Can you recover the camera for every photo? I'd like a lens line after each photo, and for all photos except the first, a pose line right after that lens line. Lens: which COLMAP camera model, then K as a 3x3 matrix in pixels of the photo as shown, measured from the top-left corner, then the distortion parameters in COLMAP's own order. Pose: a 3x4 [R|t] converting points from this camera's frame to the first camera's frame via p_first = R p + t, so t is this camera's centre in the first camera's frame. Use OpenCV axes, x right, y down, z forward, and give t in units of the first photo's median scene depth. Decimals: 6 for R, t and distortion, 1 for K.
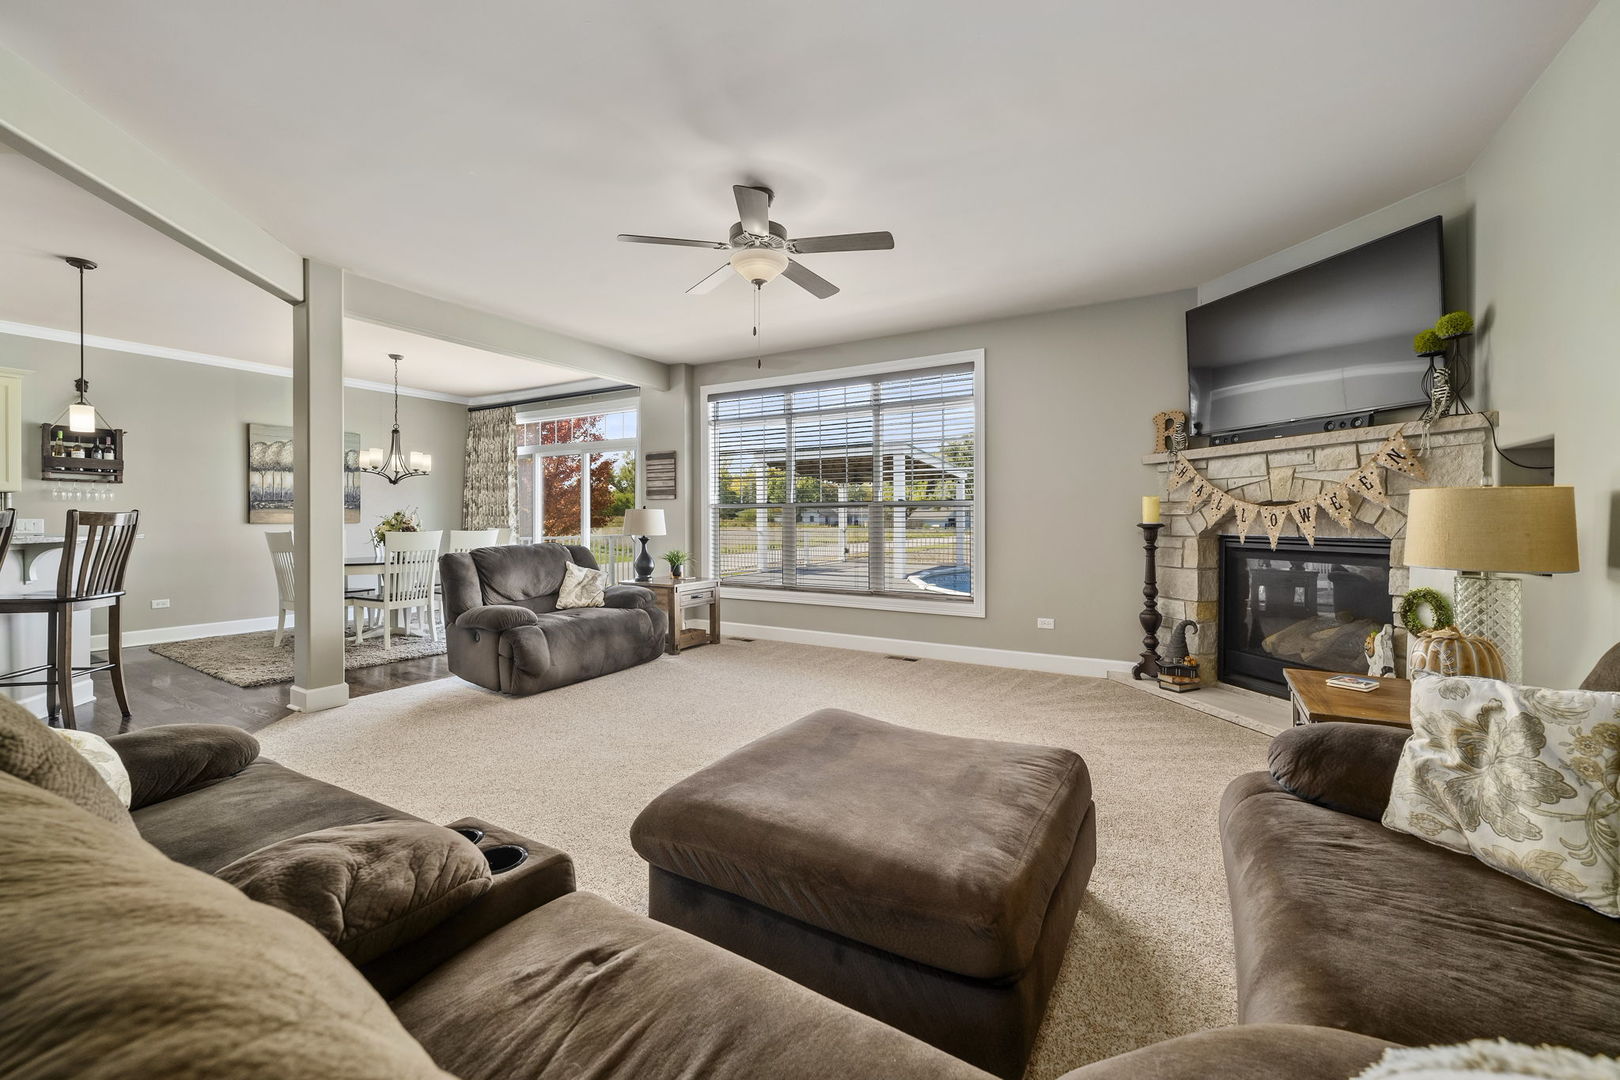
lens RADIAL K [[649.8, 0, 810.7], [0, 649.8, 527.6], [0, 0, 1]] dist [-0.002519, 0.000301]
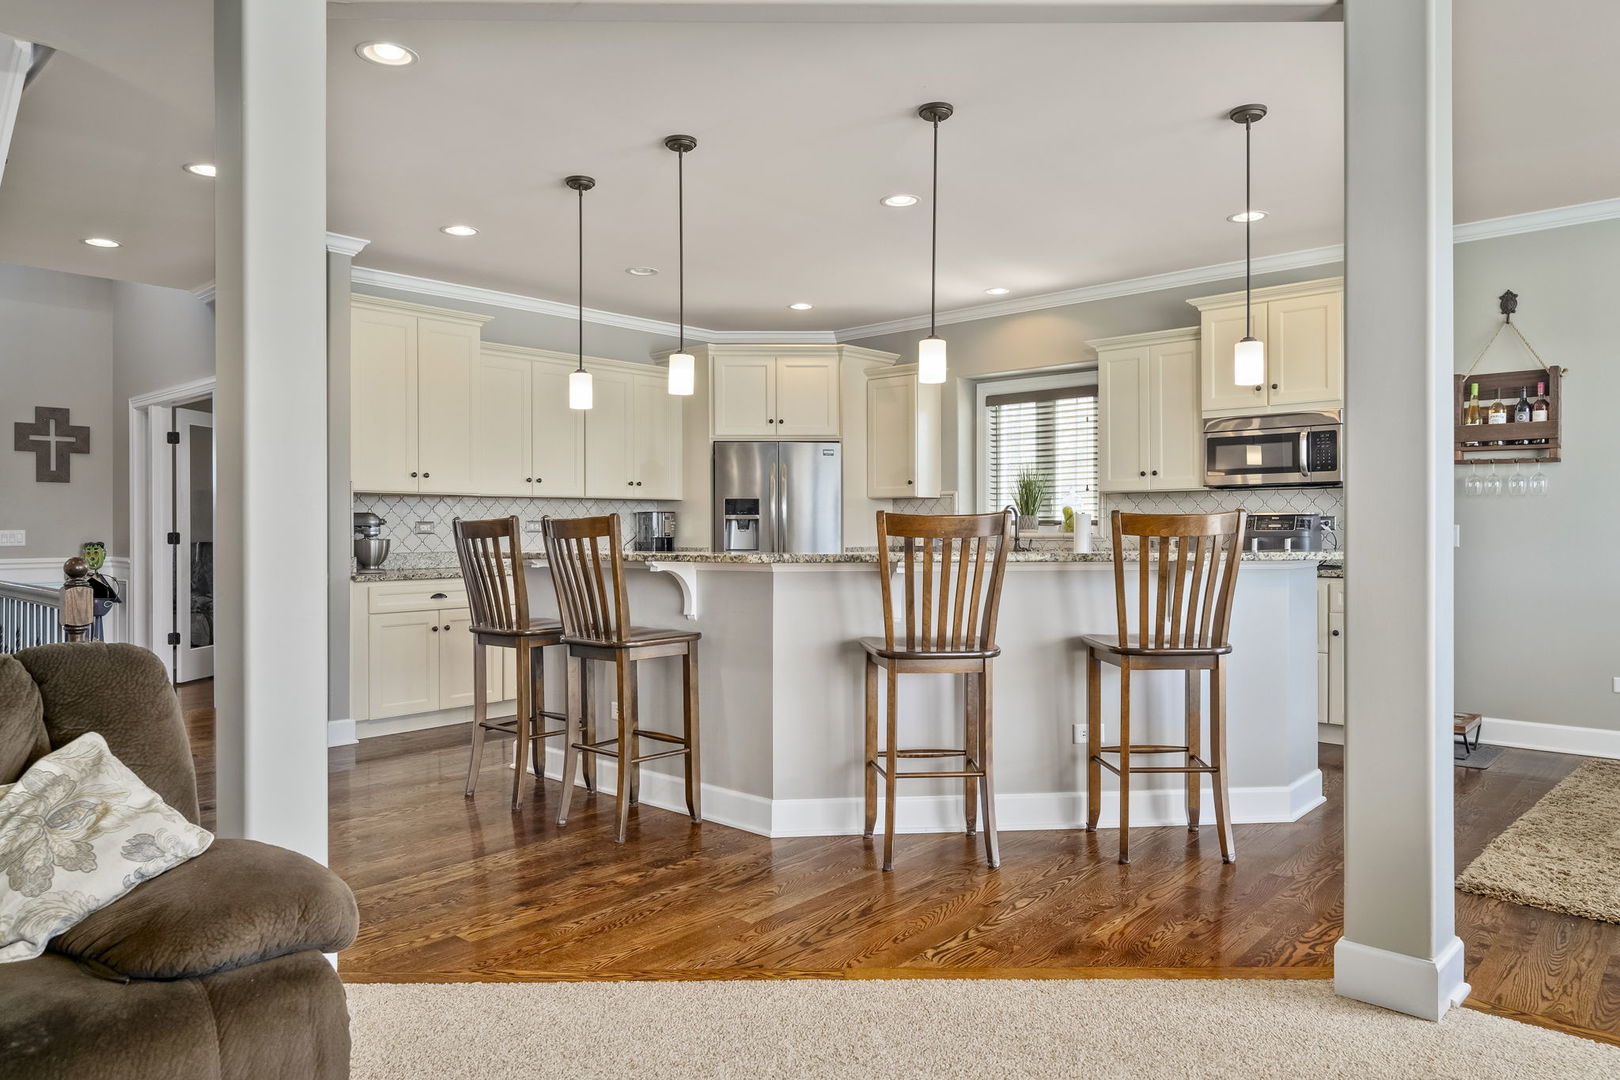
lens RADIAL K [[1052.0, 0, 809.6], [0, 1052.0, 536.9], [0, 0, 1]] dist [0.005620, -0.002125]
pose [[-0.202115, 0.011095, -0.979299, -0.038799], [-0.012015, 0.999832, 0.013808, -0.008893], [0.979288, 0.014557, -0.201948, 0.610522]]
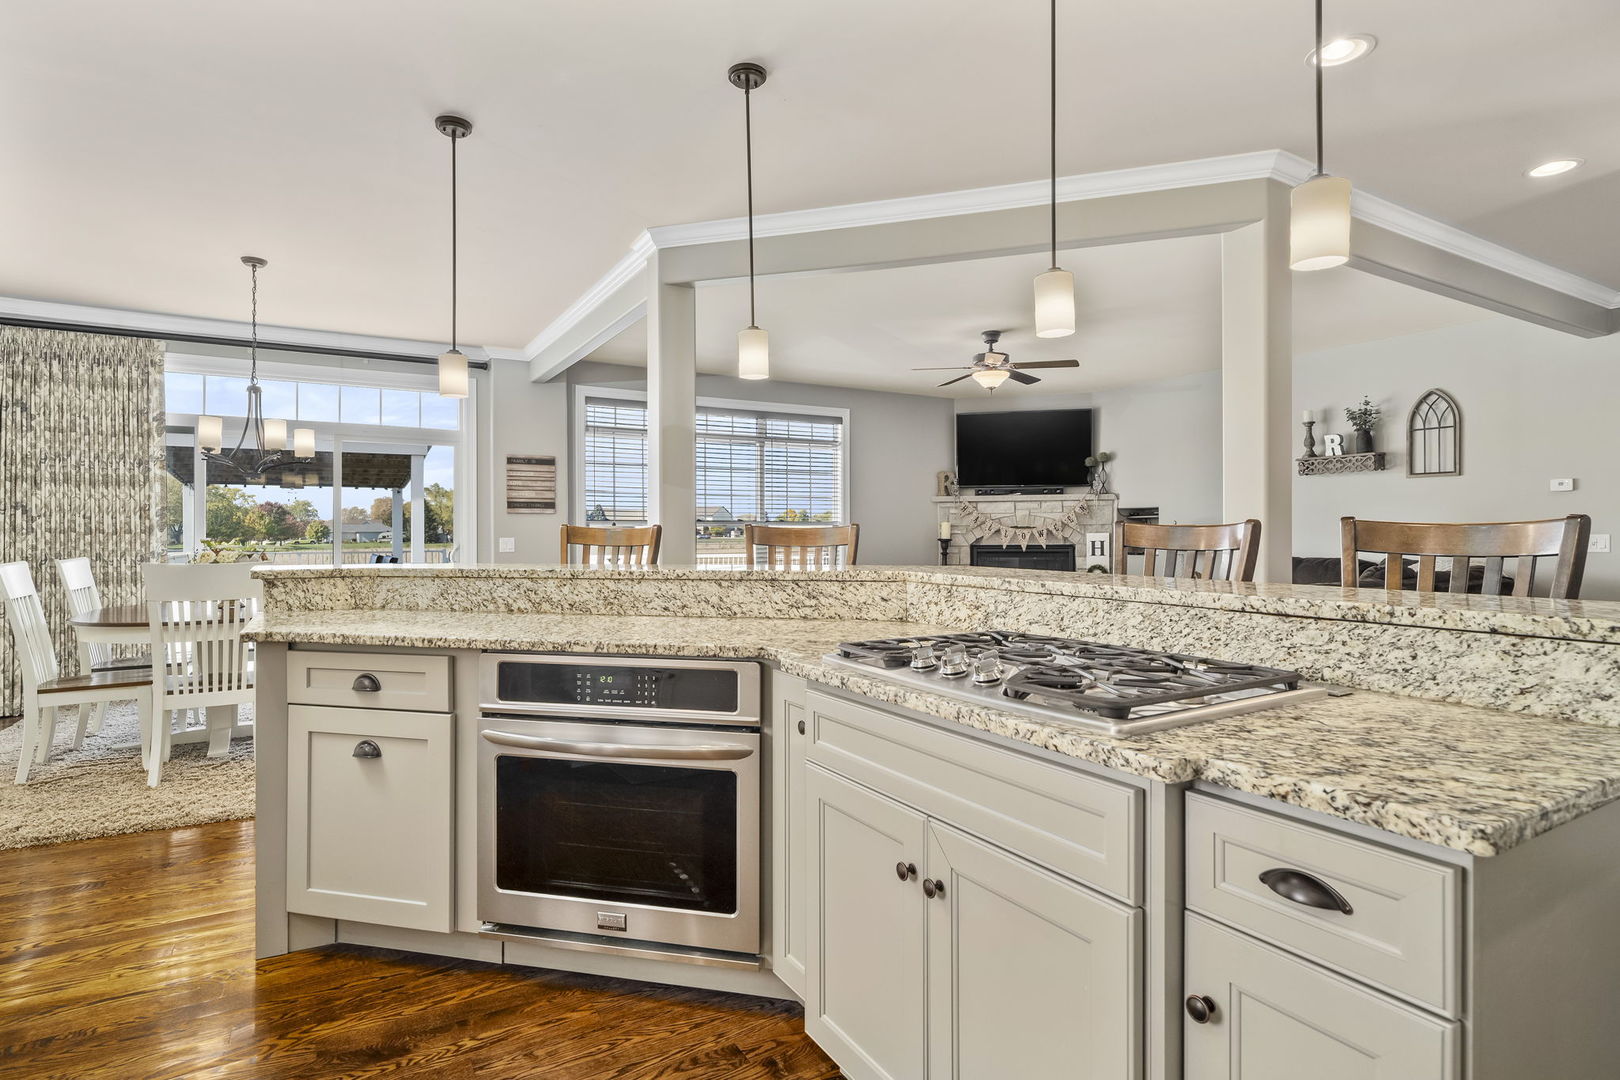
lens RADIAL K [[828.7, 0, 803.3], [0, 828.7, 534.9], [0, 0, 1]] dist [-0.006611, 0.001814]
pose [[0.488459, -0.000906, 0.872587, -1.263435], [0.015559, 0.999850, -0.007672, -0.004808], [-0.872448, 0.017324, 0.488399, 0.251054]]
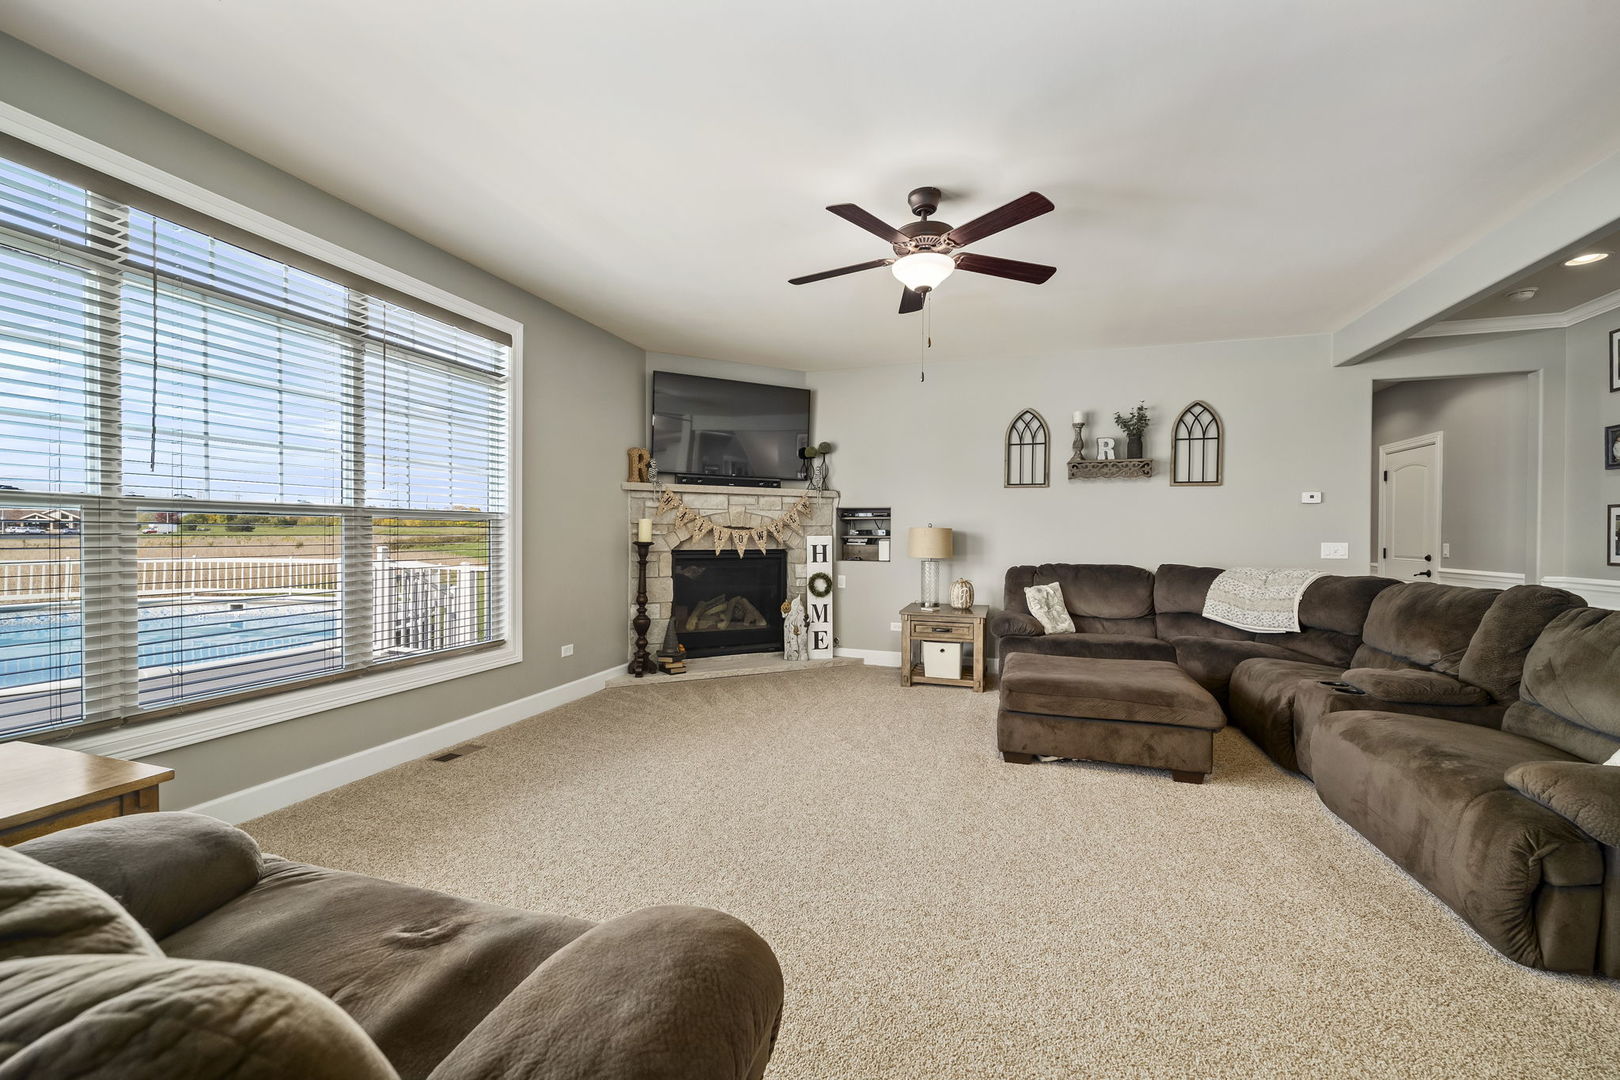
lens RADIAL K [[649.8, 0, 810.3], [0, 649.8, 544.8], [0, 0, 1]] dist [-0.002519, 0.000301]
pose [[-0.221600, -0.014673, 0.975027, -0.587233], [0.007070, 0.999836, 0.016653, -0.015382], [-0.975112, 0.010584, -0.221460, 0.830247]]
